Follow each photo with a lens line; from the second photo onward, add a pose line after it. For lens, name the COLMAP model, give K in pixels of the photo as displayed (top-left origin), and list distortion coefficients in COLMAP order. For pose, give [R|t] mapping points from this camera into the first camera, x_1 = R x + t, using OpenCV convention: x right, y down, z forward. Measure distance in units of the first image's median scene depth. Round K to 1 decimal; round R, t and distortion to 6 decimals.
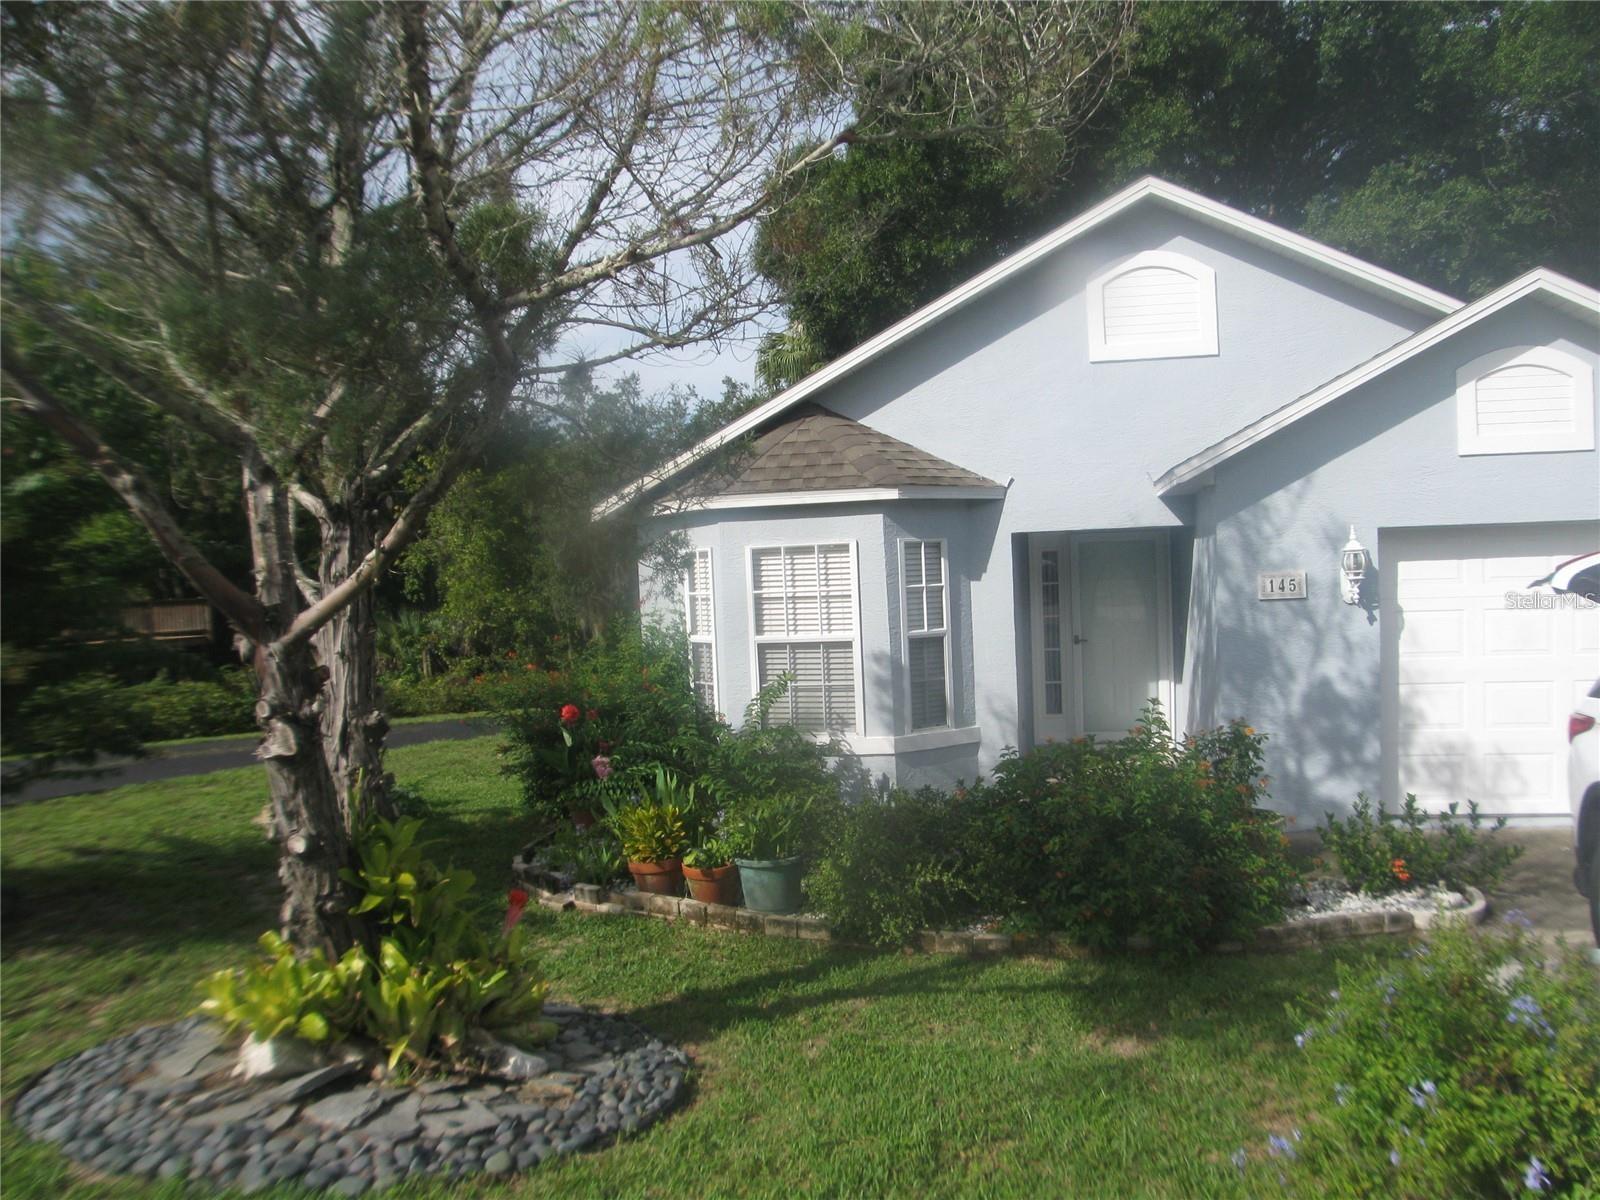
lens RADIAL K [[1150.5, 0, 813.6], [0, 1150.5, 610.7], [0, 0, 1]] dist [-0.151675, 0.076111]
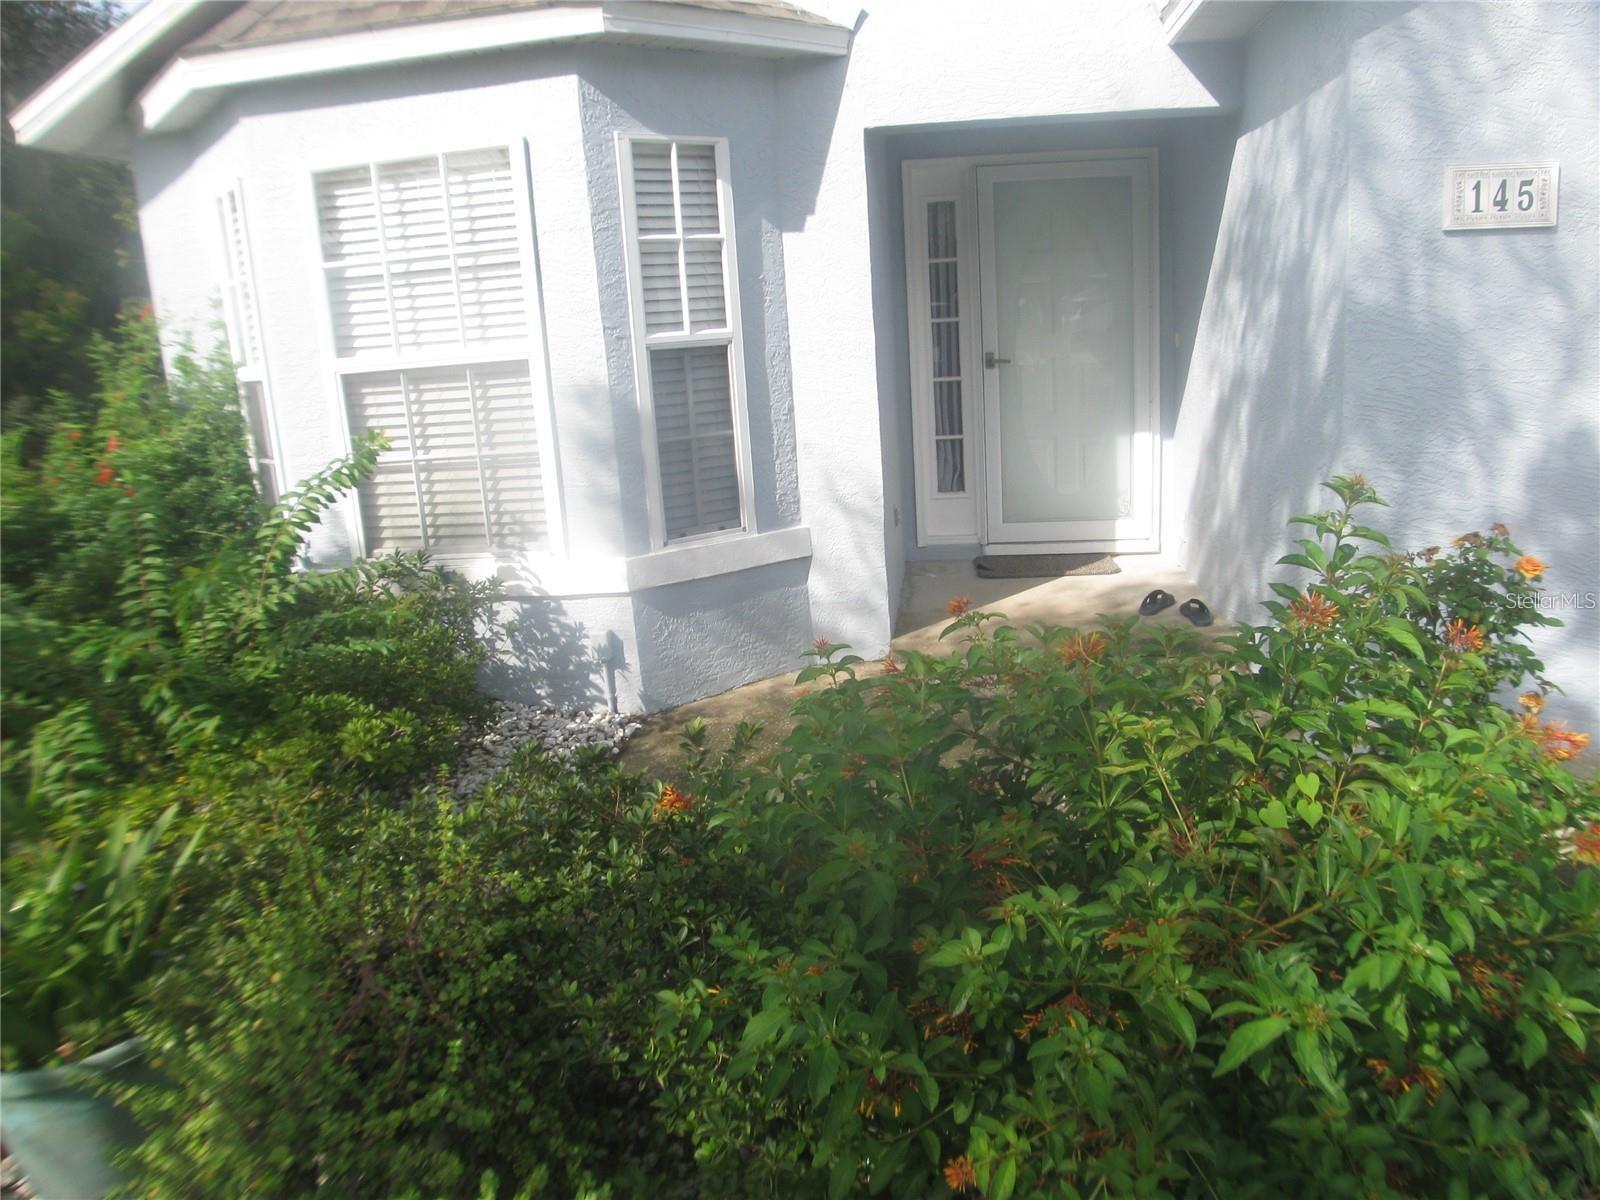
lens RADIAL K [[1150.5, 0, 813.6], [0, 1150.5, 610.7], [0, 0, 1]] dist [-0.151675, 0.076111]
pose [[0.994947, -0.039187, 0.092434, 0.101740], [0.018643, 0.976780, 0.213434, 0.029447], [-0.098652, -0.210632, 0.972575, 0.510100]]
